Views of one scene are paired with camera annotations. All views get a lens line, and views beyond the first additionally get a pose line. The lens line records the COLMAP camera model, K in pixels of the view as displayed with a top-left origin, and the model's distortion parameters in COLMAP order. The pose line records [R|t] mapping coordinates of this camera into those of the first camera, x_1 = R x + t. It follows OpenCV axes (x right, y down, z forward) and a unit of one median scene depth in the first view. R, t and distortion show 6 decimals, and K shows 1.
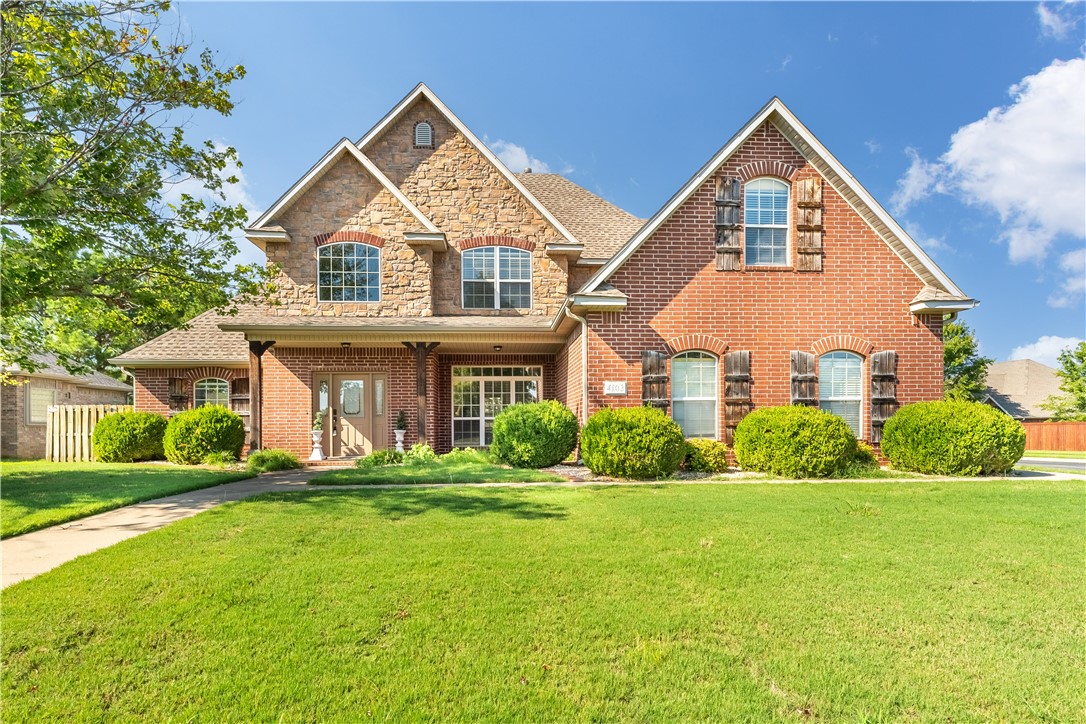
lens RADIAL K [[559.8, 0, 542.9], [0, 559.8, 362.0], [0, 0, 1]] dist [0.021927, 0.000094]
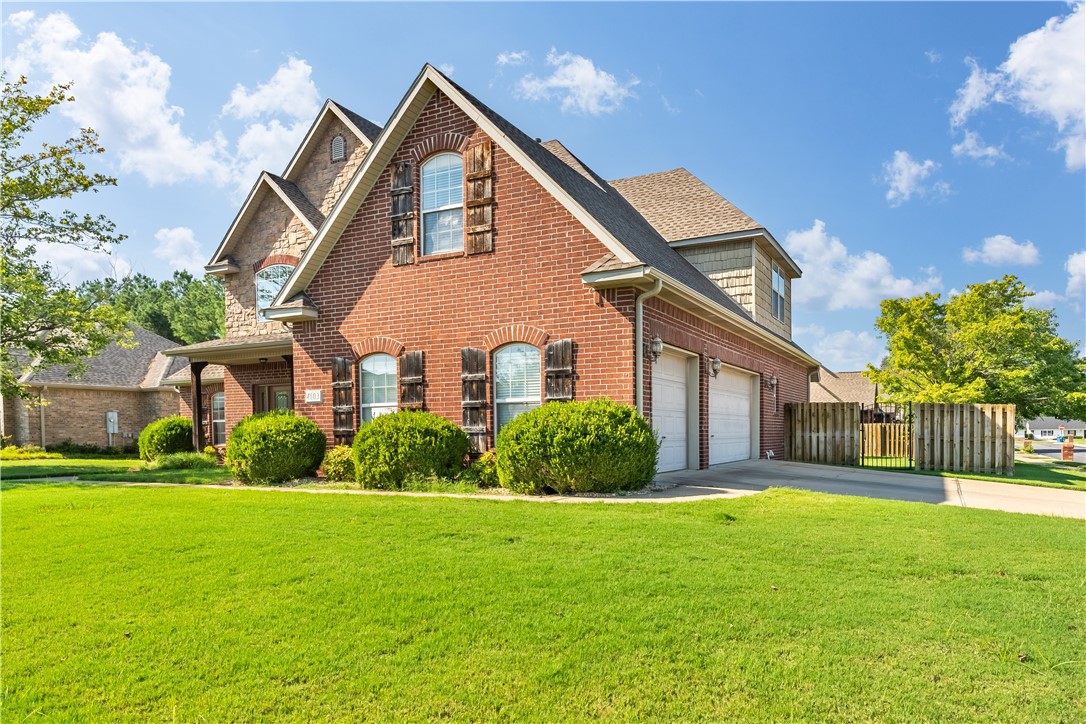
lens RADIAL K [[695.0, 0, 542.9], [0, 695.0, 362.7], [0, 0, 1]] dist [0.036497, 0.000555]
pose [[0.854879, -0.052726, -0.516141, 1.097723], [0.061843, 0.998086, 0.000472, 0.010750], [0.515128, -0.032323, 0.856504, 0.132757]]
